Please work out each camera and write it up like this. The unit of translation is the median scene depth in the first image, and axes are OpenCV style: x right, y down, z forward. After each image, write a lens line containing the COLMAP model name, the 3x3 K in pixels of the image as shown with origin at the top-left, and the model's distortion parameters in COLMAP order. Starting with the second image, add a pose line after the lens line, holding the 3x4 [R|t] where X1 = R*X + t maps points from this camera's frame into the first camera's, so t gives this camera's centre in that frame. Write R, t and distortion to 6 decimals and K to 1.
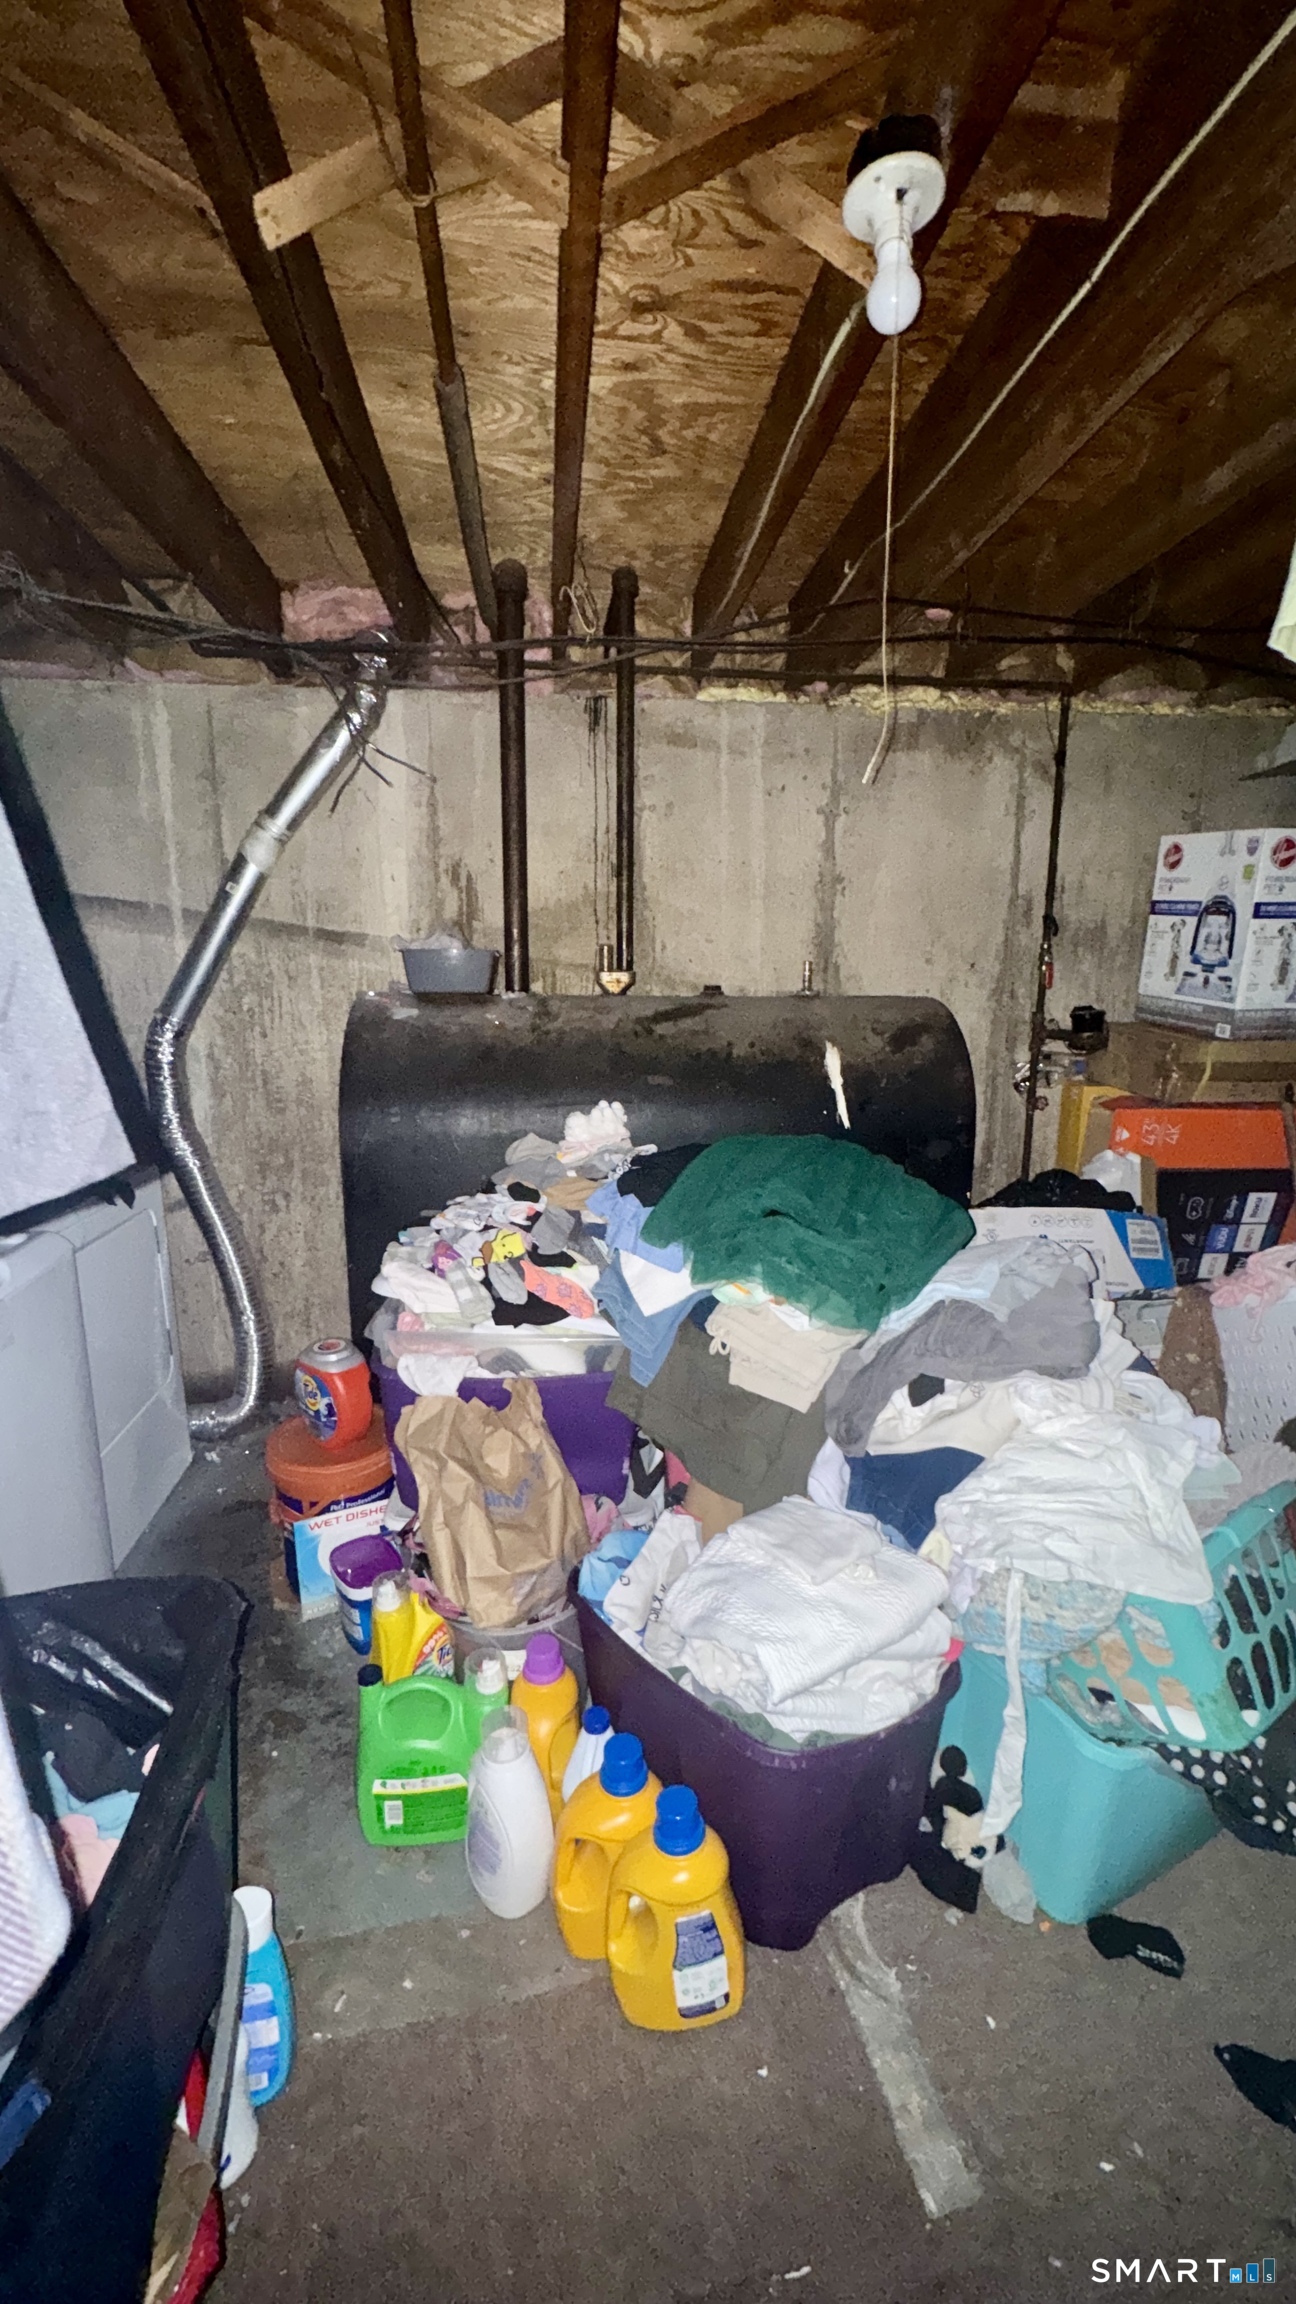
lens RADIAL K [[922.4, 0, 660.0], [0, 922.4, 1148.8], [0, 0, 1]] dist [-0.002993, -0.000210]
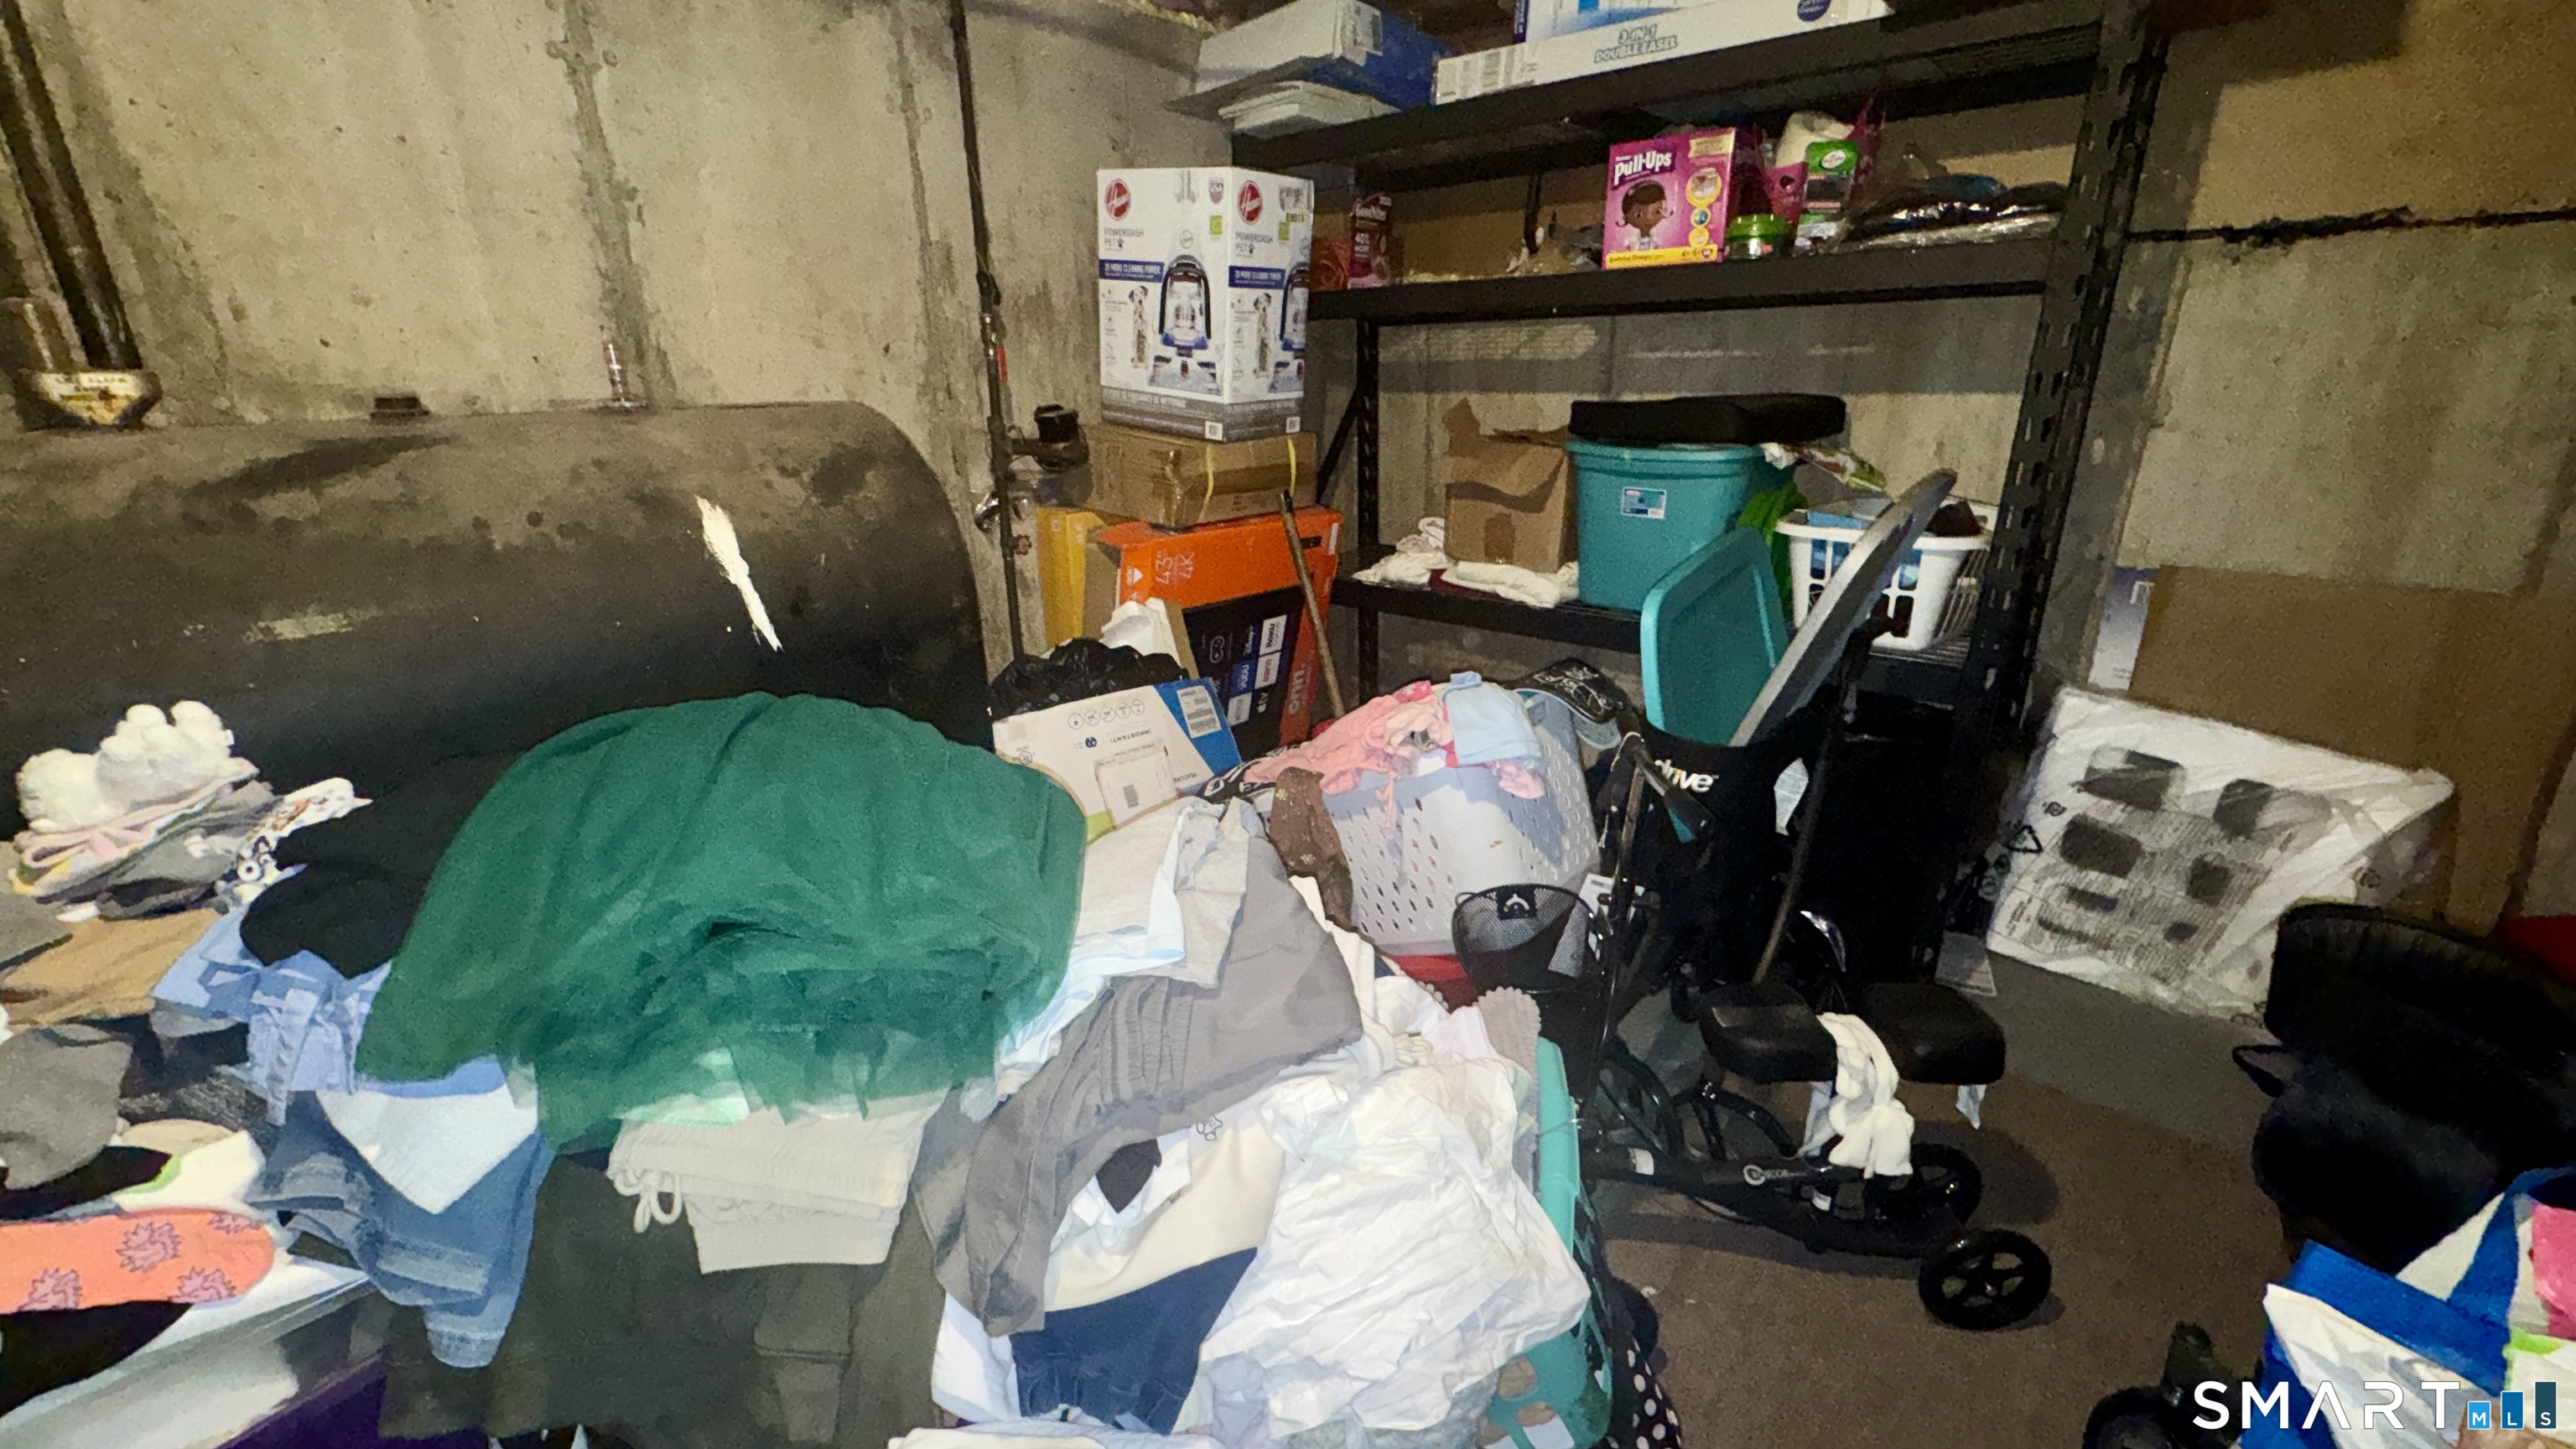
lens RADIAL K [[1031.3, 0, 1291.5], [0, 1031.3, 727.9], [0, 0, 1]] dist [-0.002993, -0.000210]
pose [[0.736357, -0.237002, 0.633725, 0.017717], [0.133726, 0.969146, 0.207061, -0.052799], [-0.663246, -0.067725, 0.745331, 0.252835]]
